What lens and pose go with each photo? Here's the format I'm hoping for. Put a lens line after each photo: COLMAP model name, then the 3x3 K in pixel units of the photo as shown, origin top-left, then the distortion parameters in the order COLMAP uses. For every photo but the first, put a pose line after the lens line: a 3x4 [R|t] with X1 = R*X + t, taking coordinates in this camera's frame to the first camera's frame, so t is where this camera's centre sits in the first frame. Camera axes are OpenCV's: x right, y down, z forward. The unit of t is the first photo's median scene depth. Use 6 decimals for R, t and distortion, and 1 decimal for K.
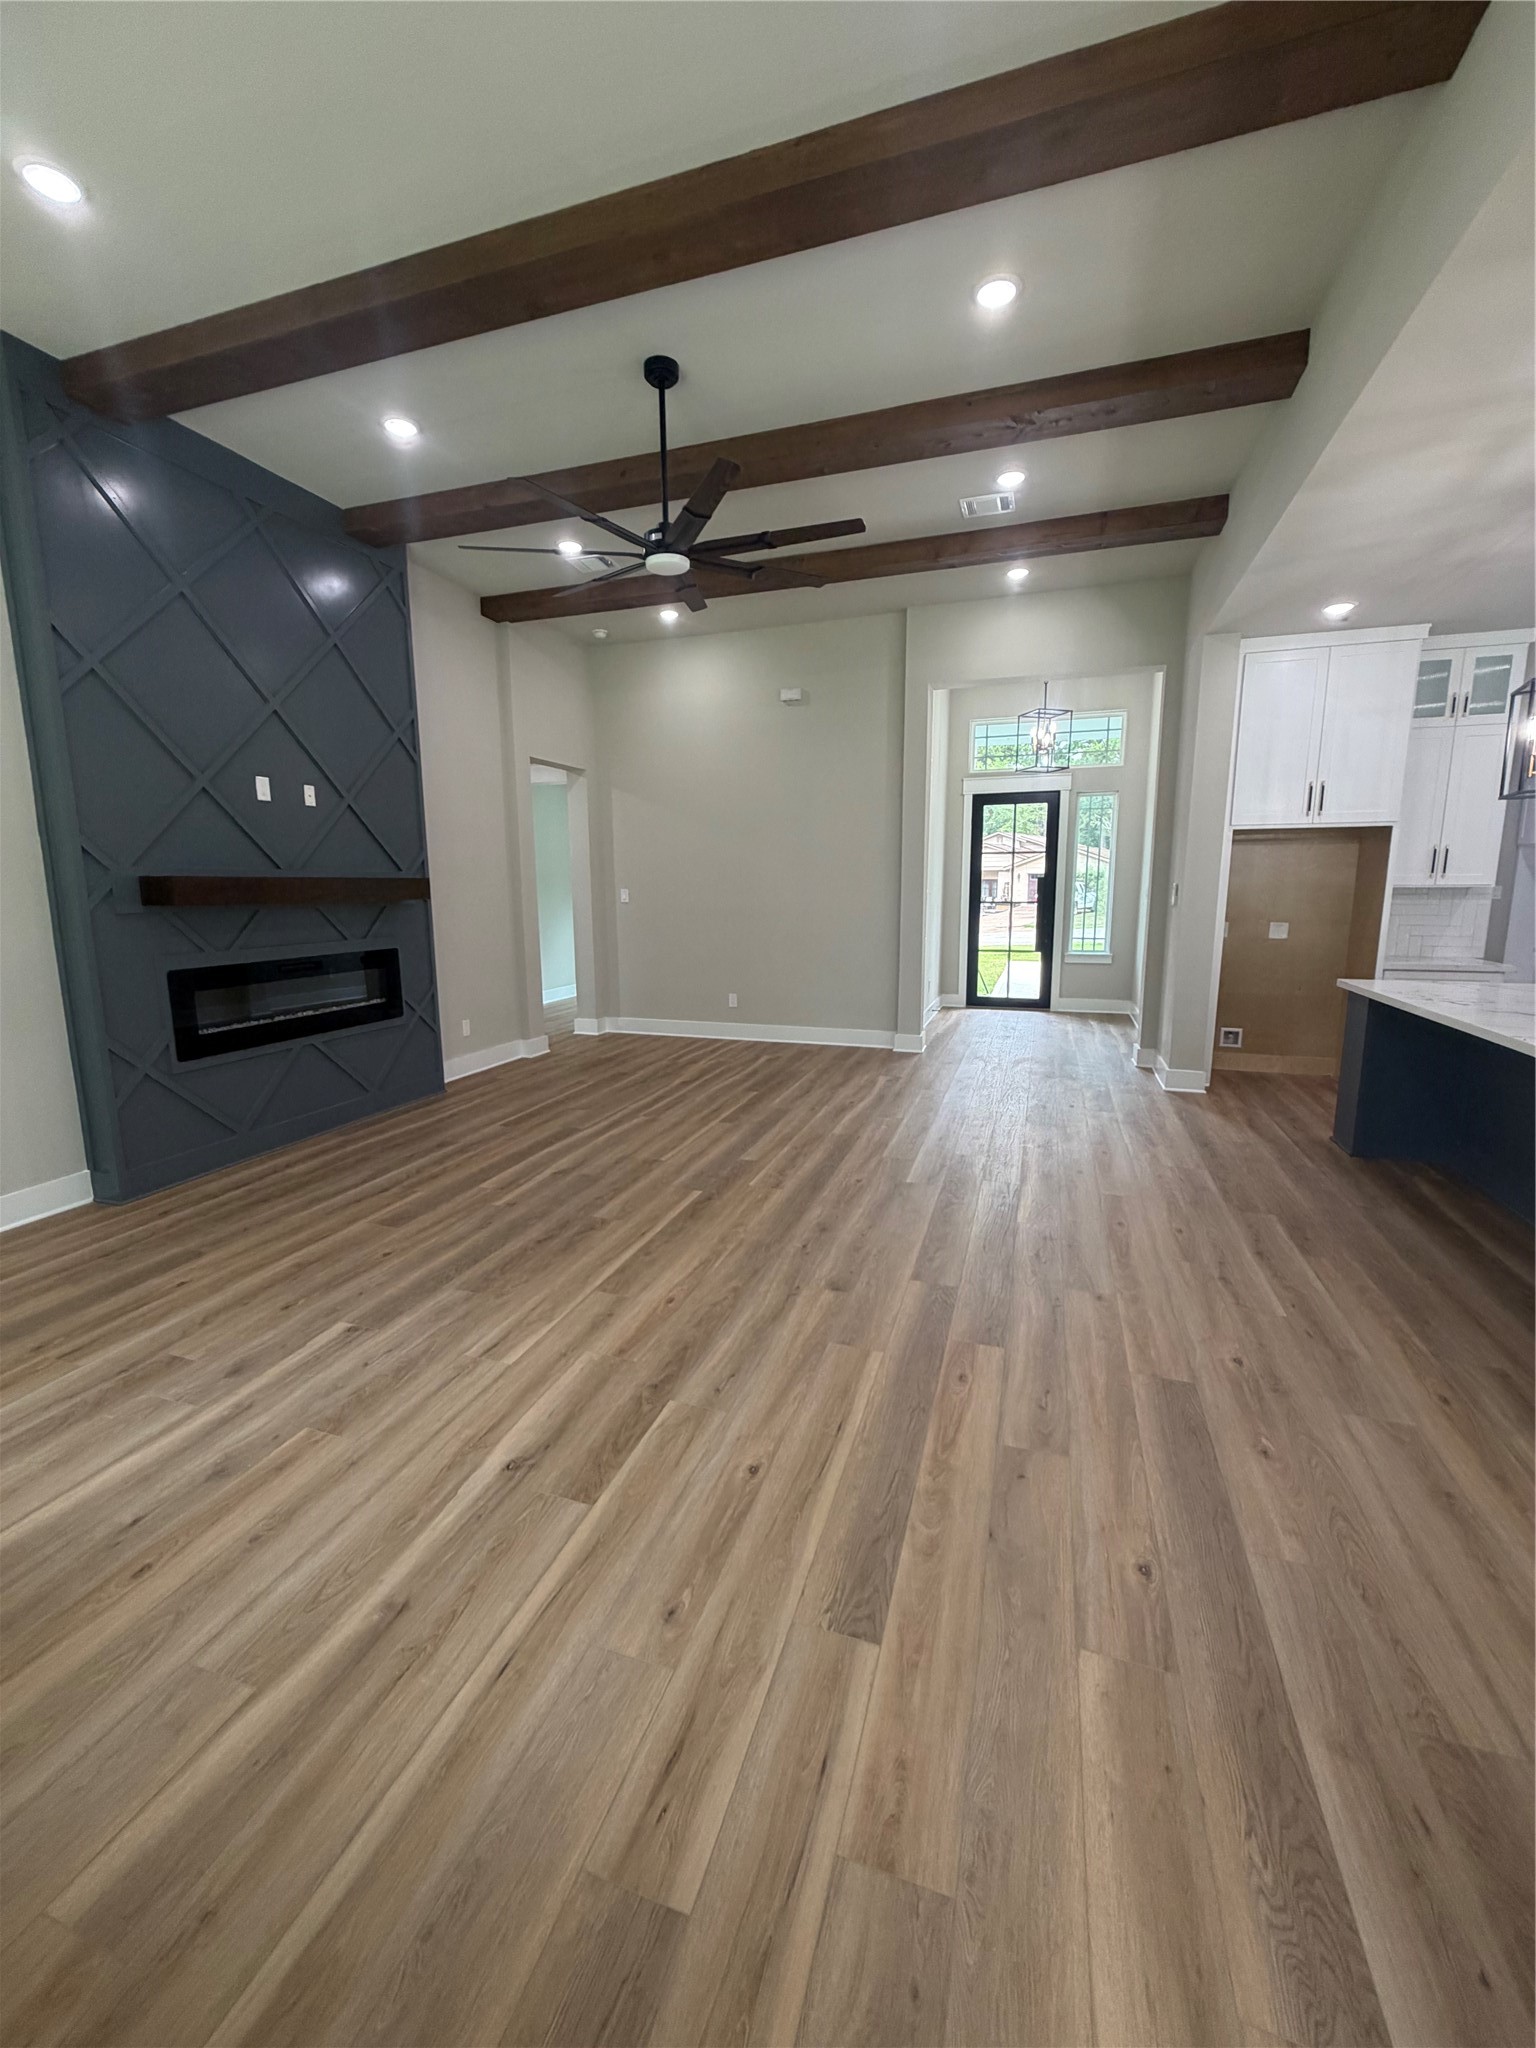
lens RADIAL K [[818.7, 0, 764.6], [0, 818.7, 1017.2], [0, 0, 1]] dist [-0.000167, 0.000381]
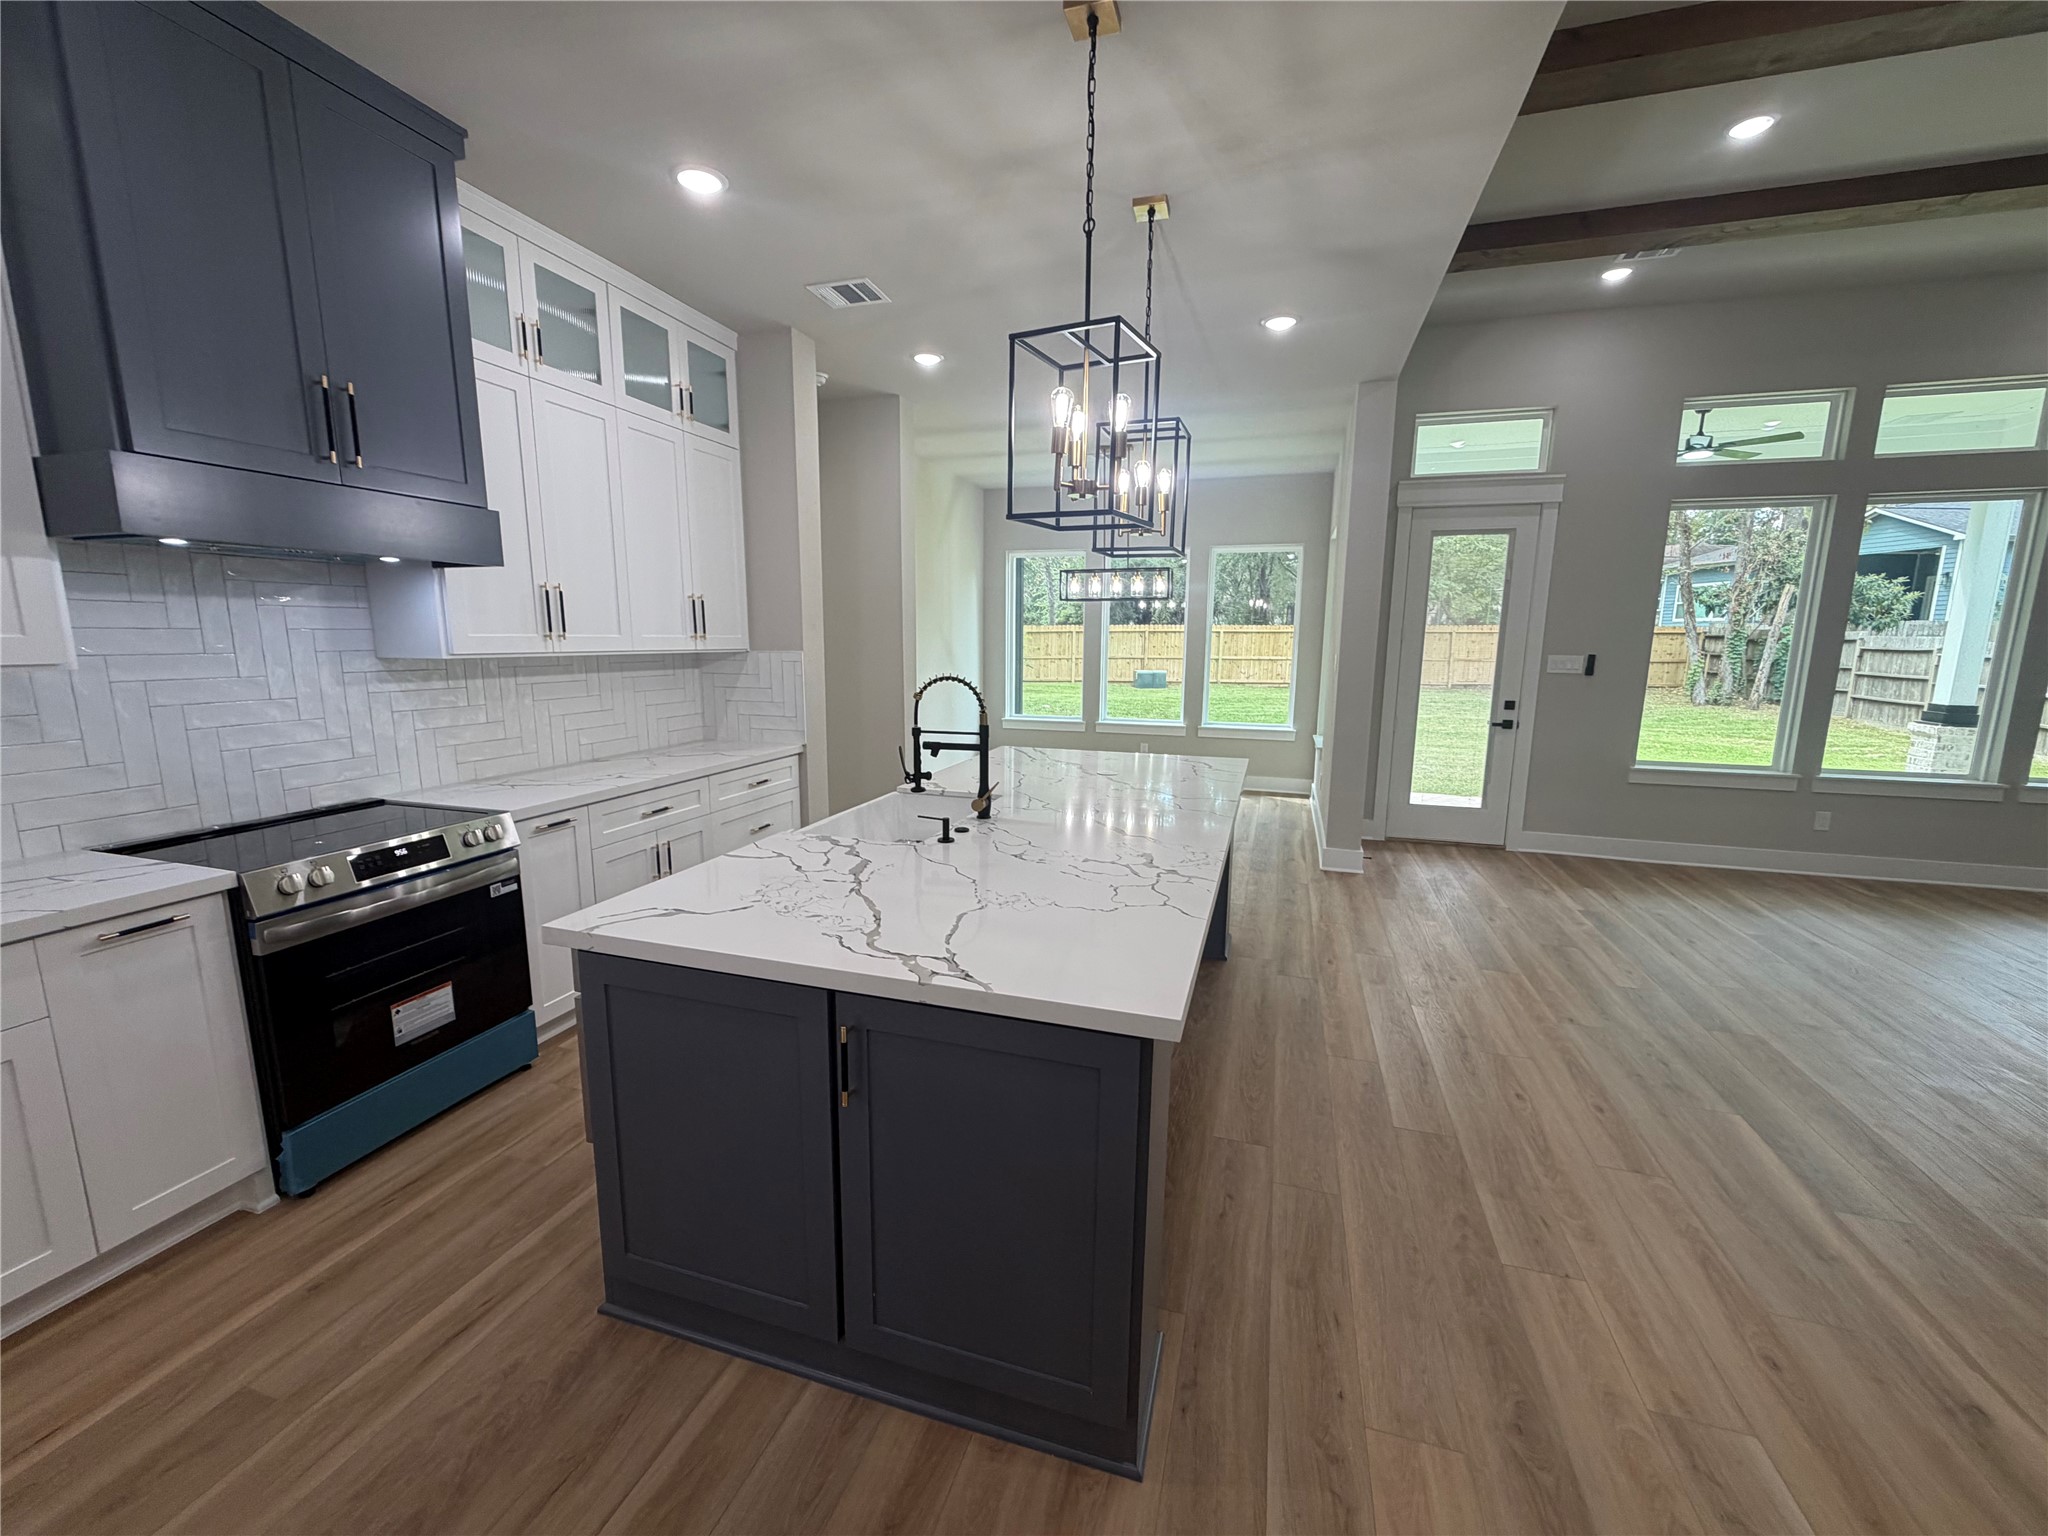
lens RADIAL K [[818.7, 0, 1020.1], [0, 818.7, 769.6], [0, 0, 1]] dist [-0.000167, 0.000381]
pose [[-0.999767, 0.000076, -0.021572, 0.790392], [-0.006851, 0.947109, 0.320840, -0.227512], [0.020455, 0.320913, -0.946888, 1.286516]]
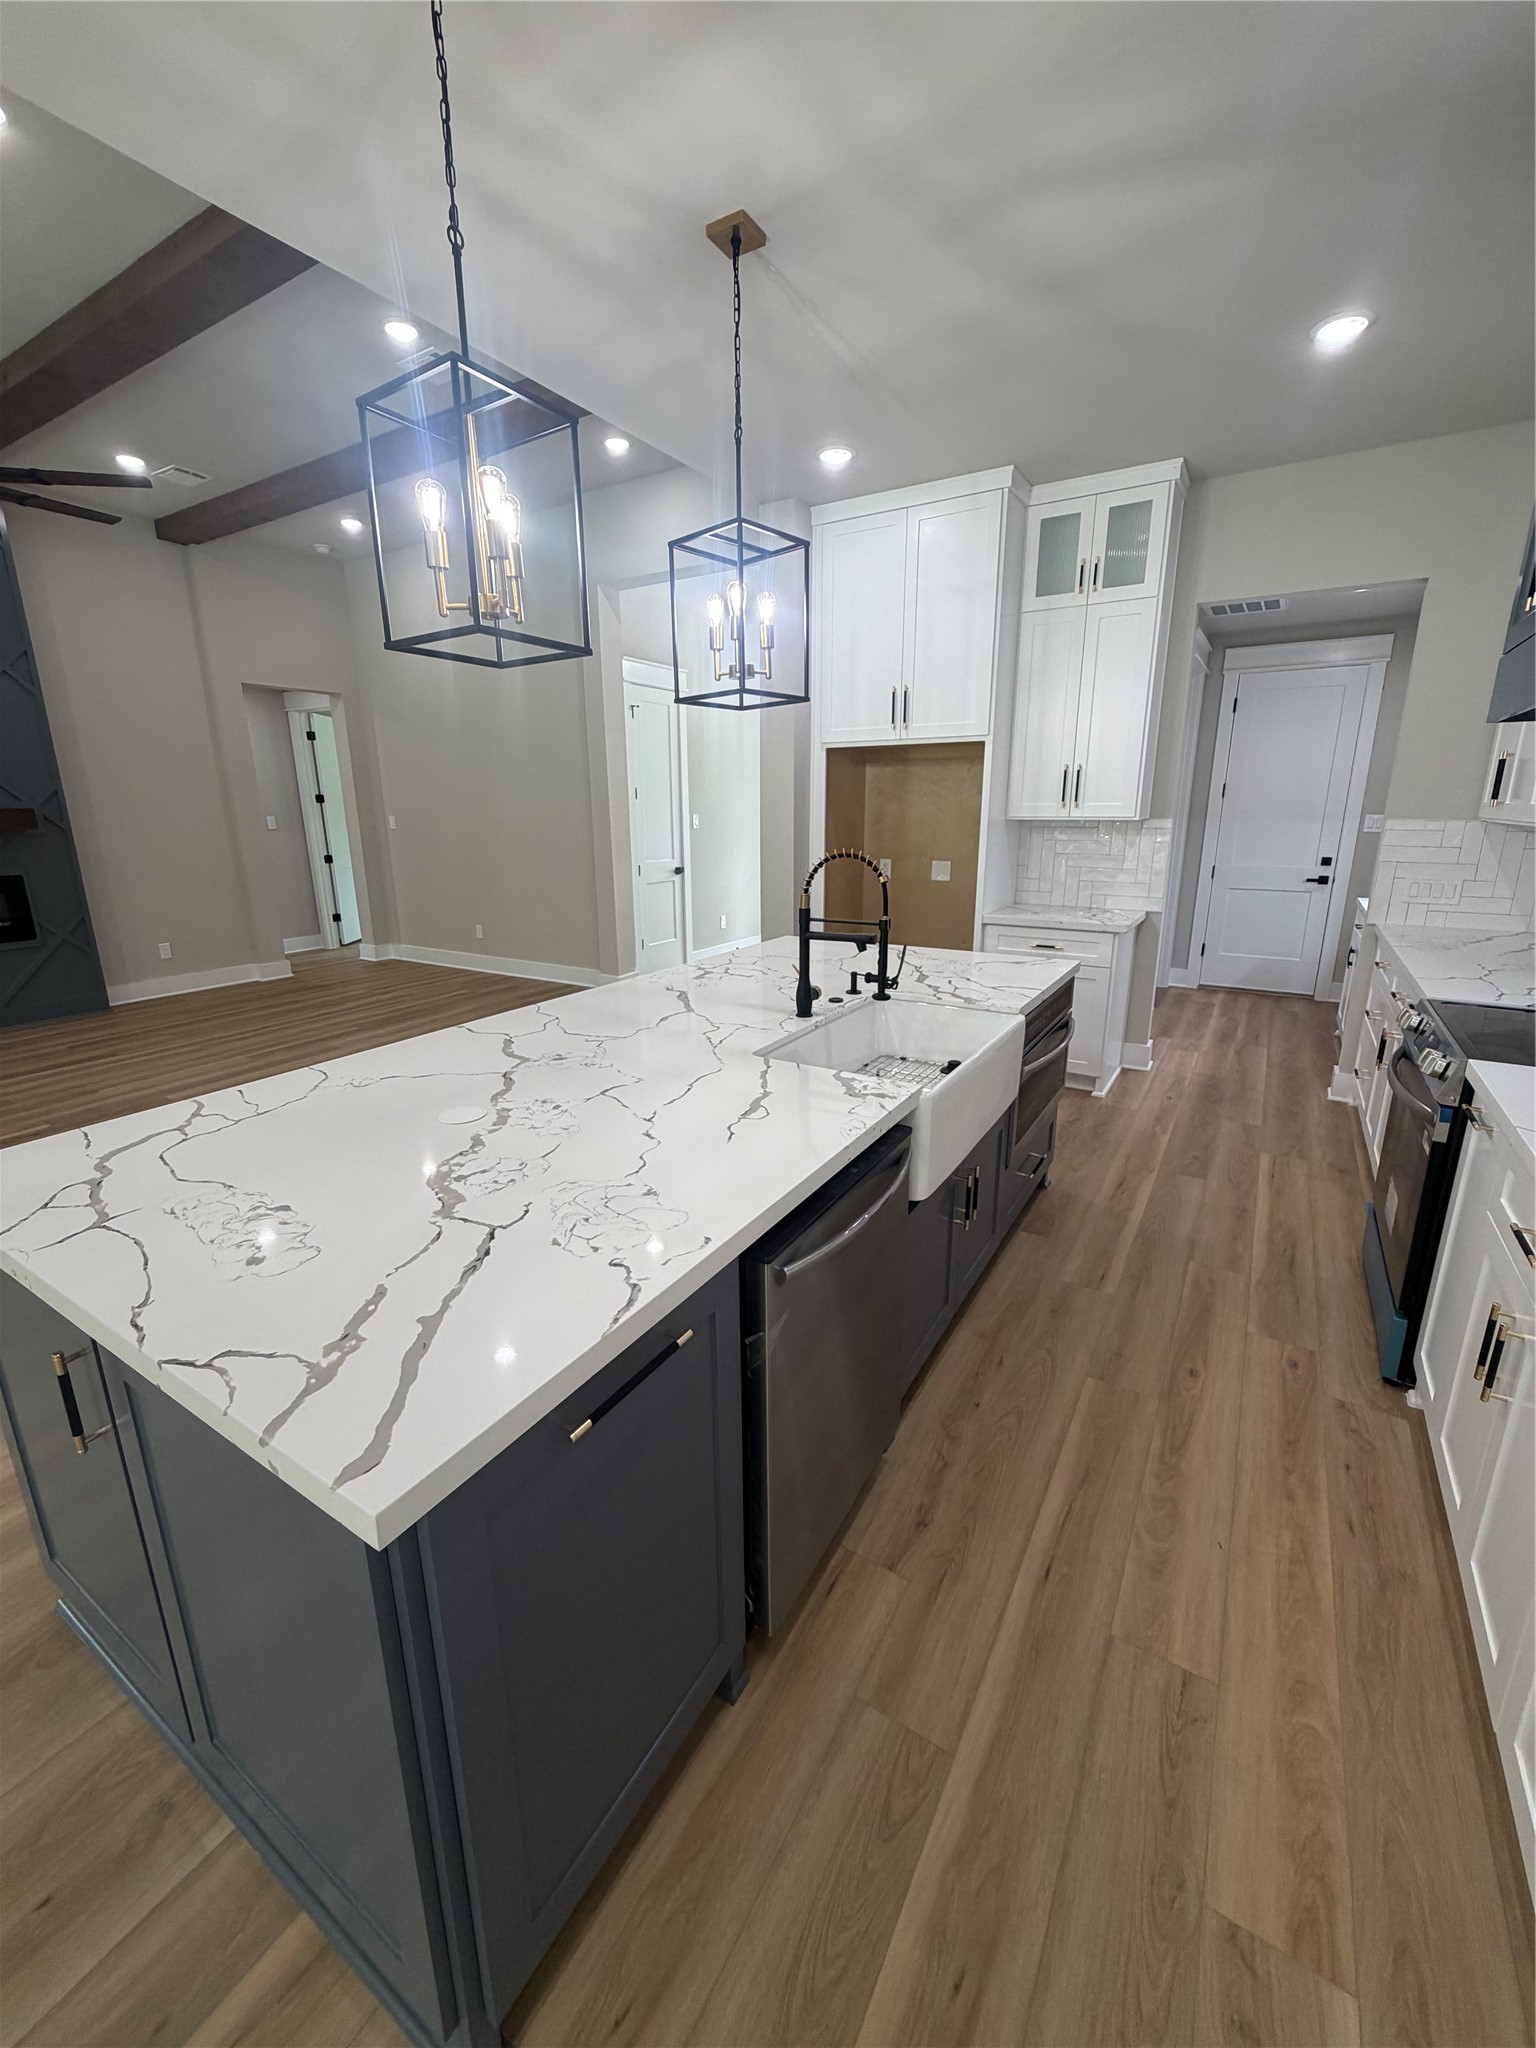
lens RADIAL K [[816.8, 0, 766.0], [0, 816.8, 1018.3], [0, 0, 1]] dist [-0.001705, 0.000522]
pose [[0.975408, 0.055553, -0.213290, 0.891955], [-0.034733, 0.994366, 0.100151, -0.047213], [0.217652, -0.090280, 0.971842, 0.196400]]
